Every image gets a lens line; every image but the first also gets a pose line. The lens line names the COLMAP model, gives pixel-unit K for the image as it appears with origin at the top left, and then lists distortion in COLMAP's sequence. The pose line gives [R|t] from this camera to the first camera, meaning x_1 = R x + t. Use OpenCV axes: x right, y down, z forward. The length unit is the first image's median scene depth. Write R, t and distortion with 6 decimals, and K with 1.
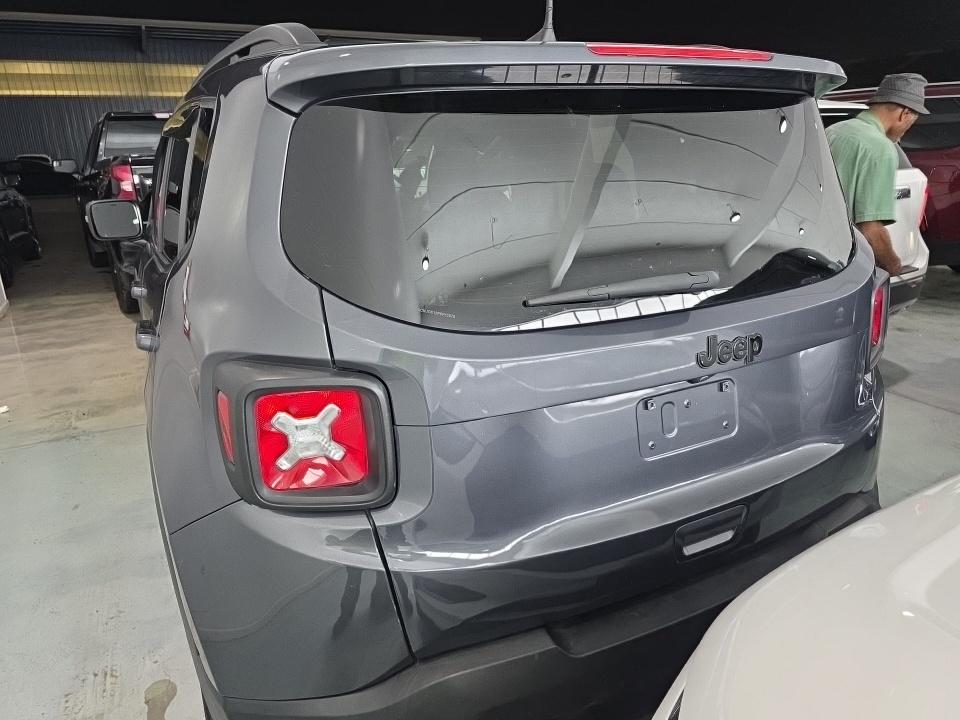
lens RADIAL K [[679.2, 0, 479.6], [0, 679.2, 362.3], [0, 0, 1]] dist [0.029683, -0.016829]
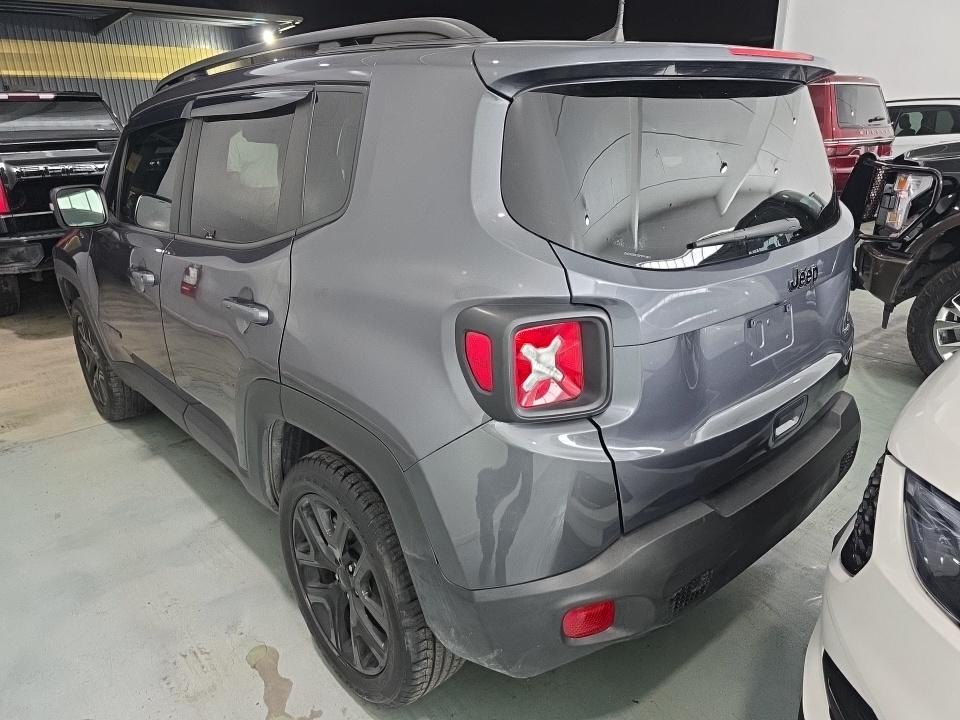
lens RADIAL K [[679.2, 0, 482.4], [0, 679.2, 357.9], [0, 0, 1]] dist [0.029683, -0.016829]
pose [[0.962553, -0.088026, 0.256403, -0.652533], [0.084945, 0.996118, 0.023091, 0.060998], [-0.257440, -0.000446, 0.966294, -0.154763]]
